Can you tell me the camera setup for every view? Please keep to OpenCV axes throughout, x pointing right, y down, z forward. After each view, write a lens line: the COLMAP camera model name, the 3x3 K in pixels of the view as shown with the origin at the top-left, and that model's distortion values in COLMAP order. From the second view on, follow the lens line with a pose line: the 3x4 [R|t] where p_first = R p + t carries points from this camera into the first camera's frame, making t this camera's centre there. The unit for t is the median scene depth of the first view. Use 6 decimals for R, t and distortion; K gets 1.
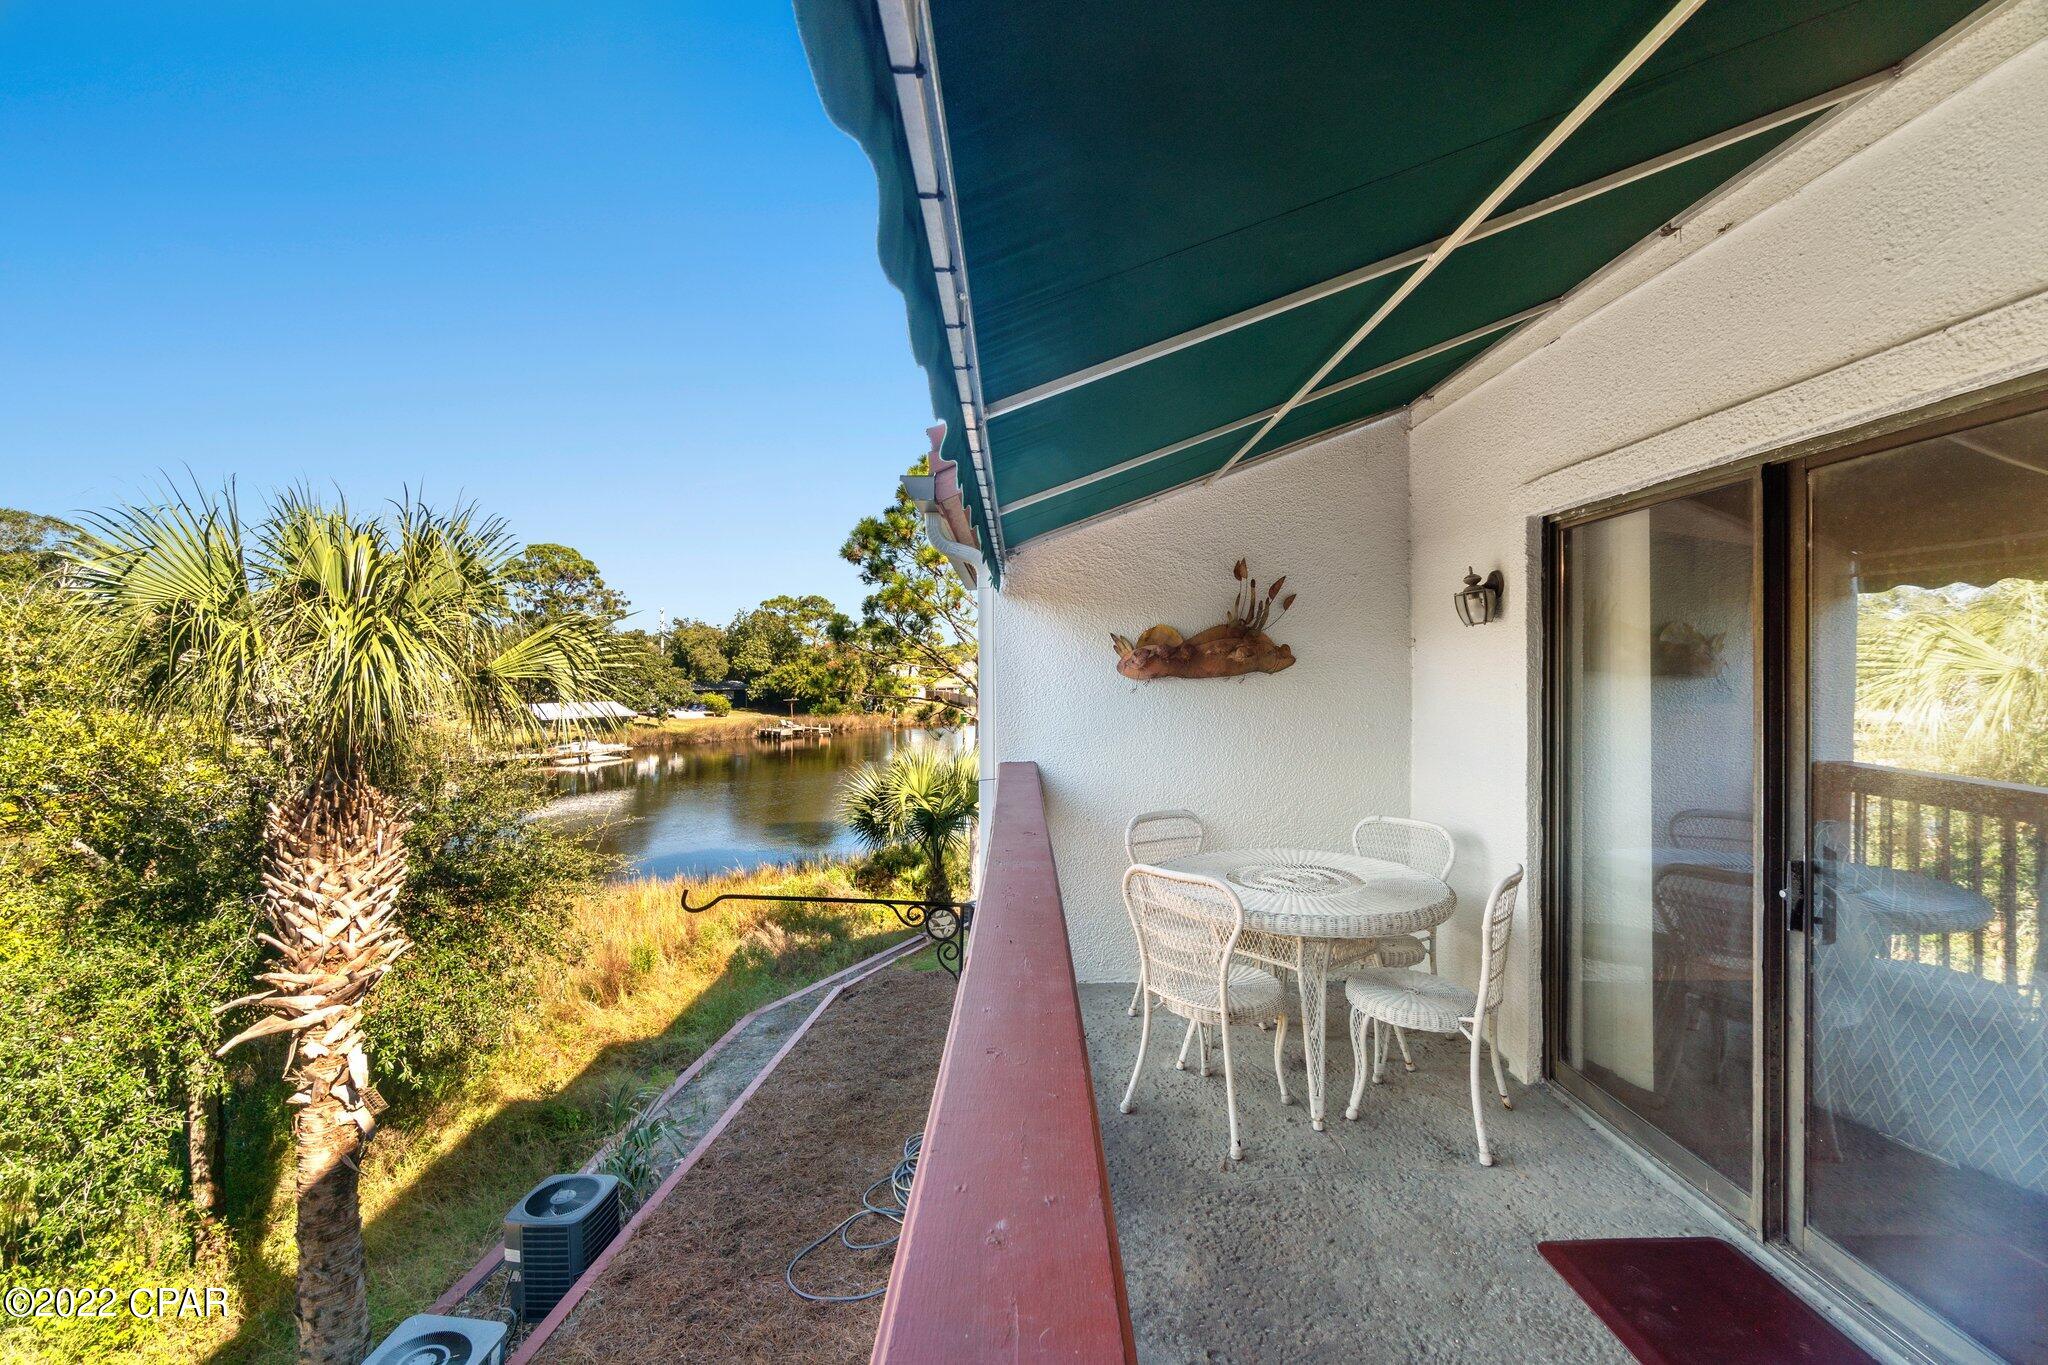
lens RADIAL K [[882.1, 0, 1024.0], [0, 882.1, 682.5], [0, 0, 1]] dist [0.000211, 0.000315]
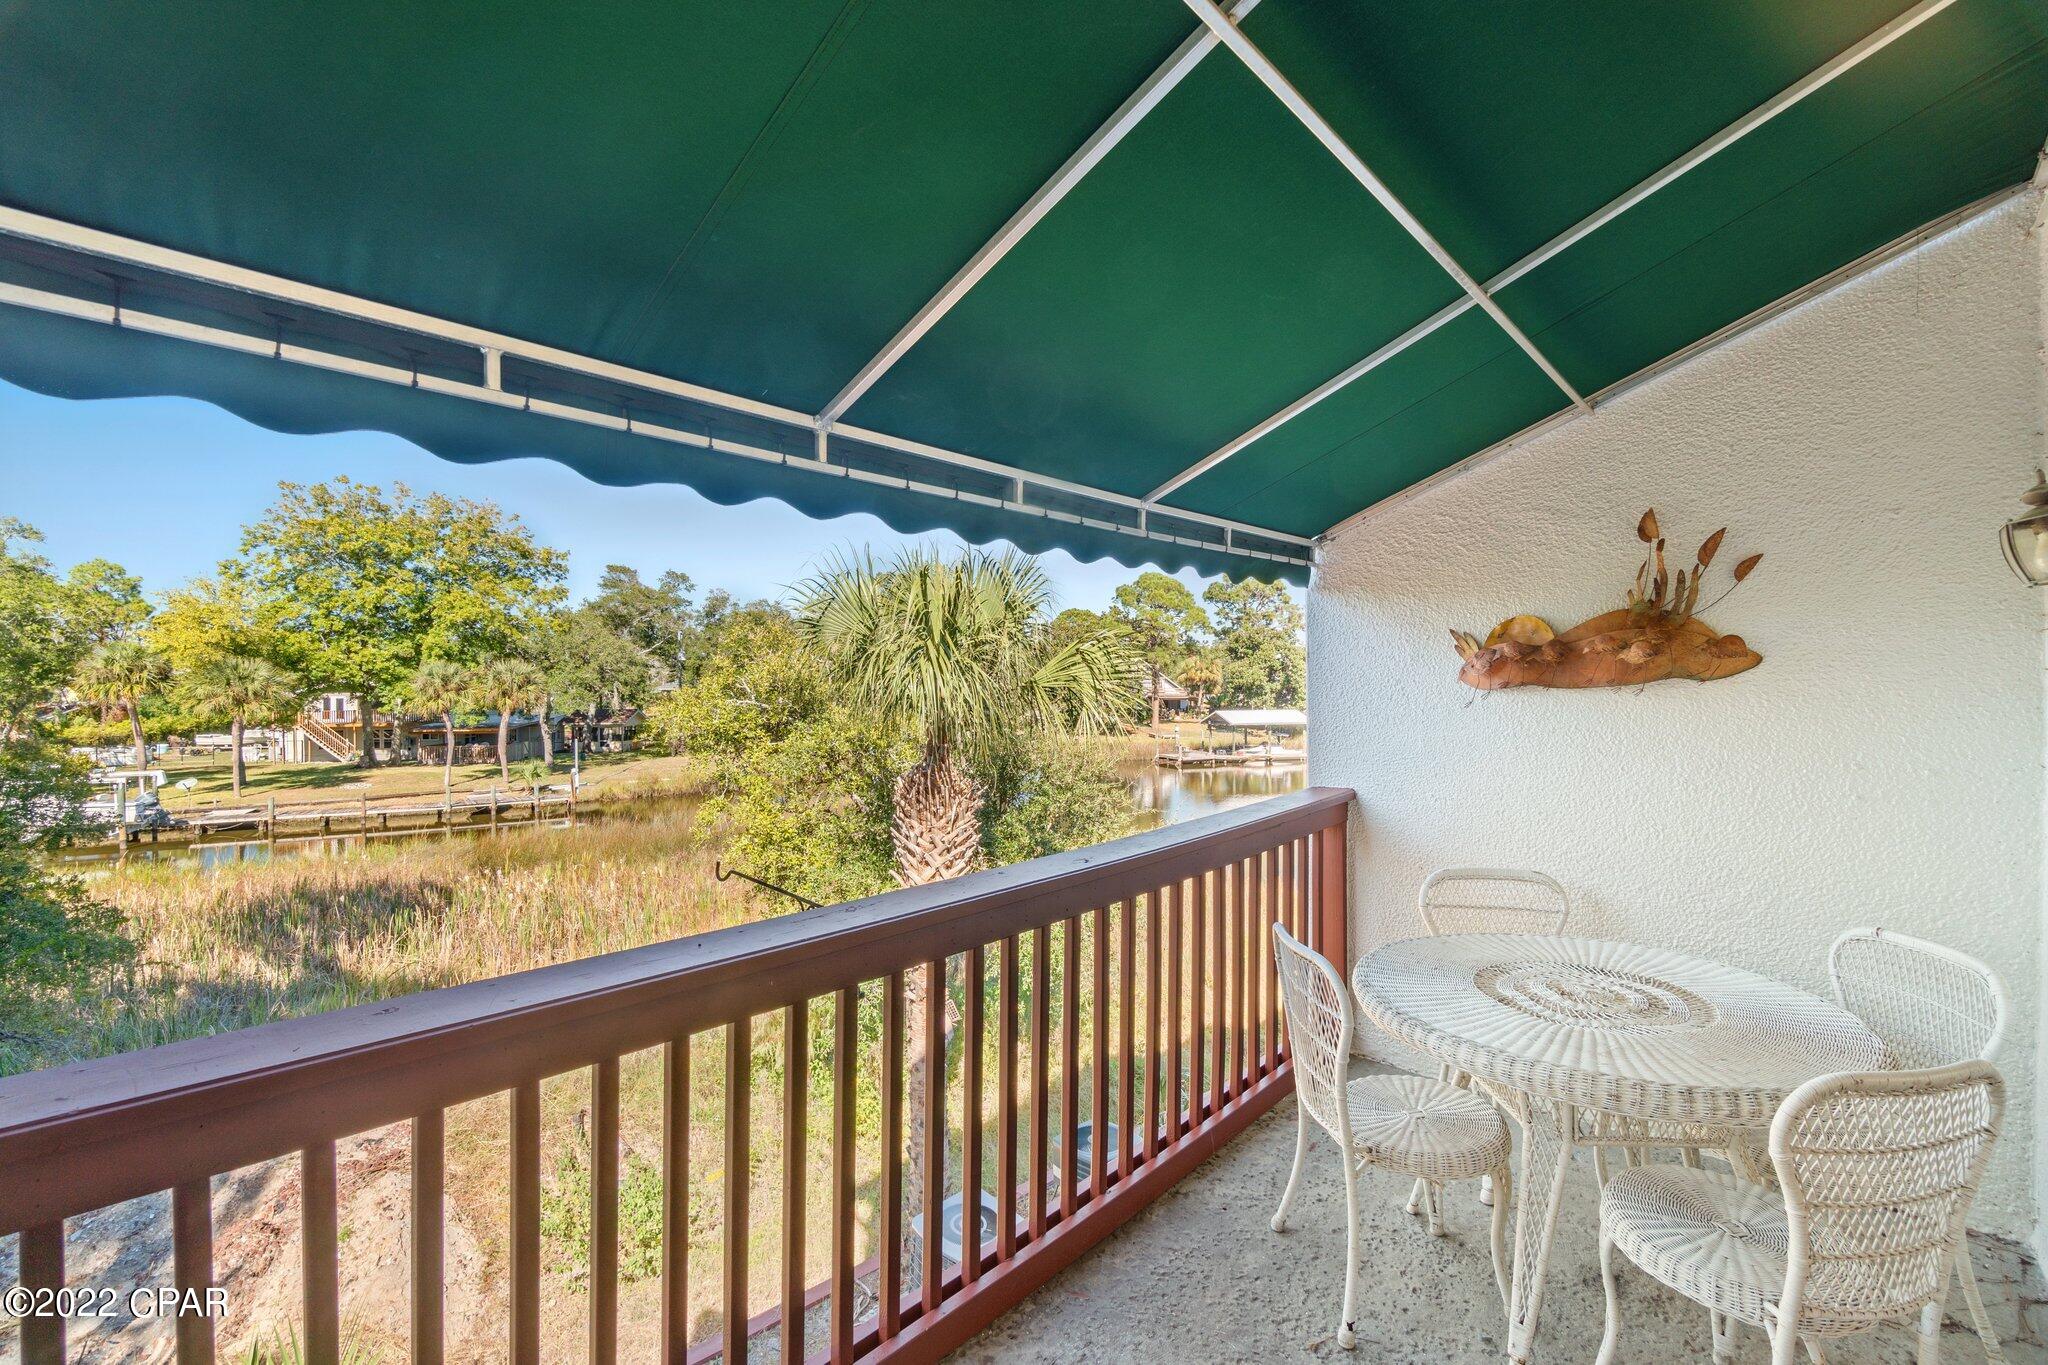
lens RADIAL K [[882.1, 0, 1024.0], [0, 882.1, 682.5], [0, 0, 1]] dist [0.000211, 0.000315]
pose [[0.726498, -0.003127, -0.687162, 0.250780], [-0.004607, 0.999945, -0.009420, -0.000208], [0.687154, 0.010009, 0.726443, 0.128637]]
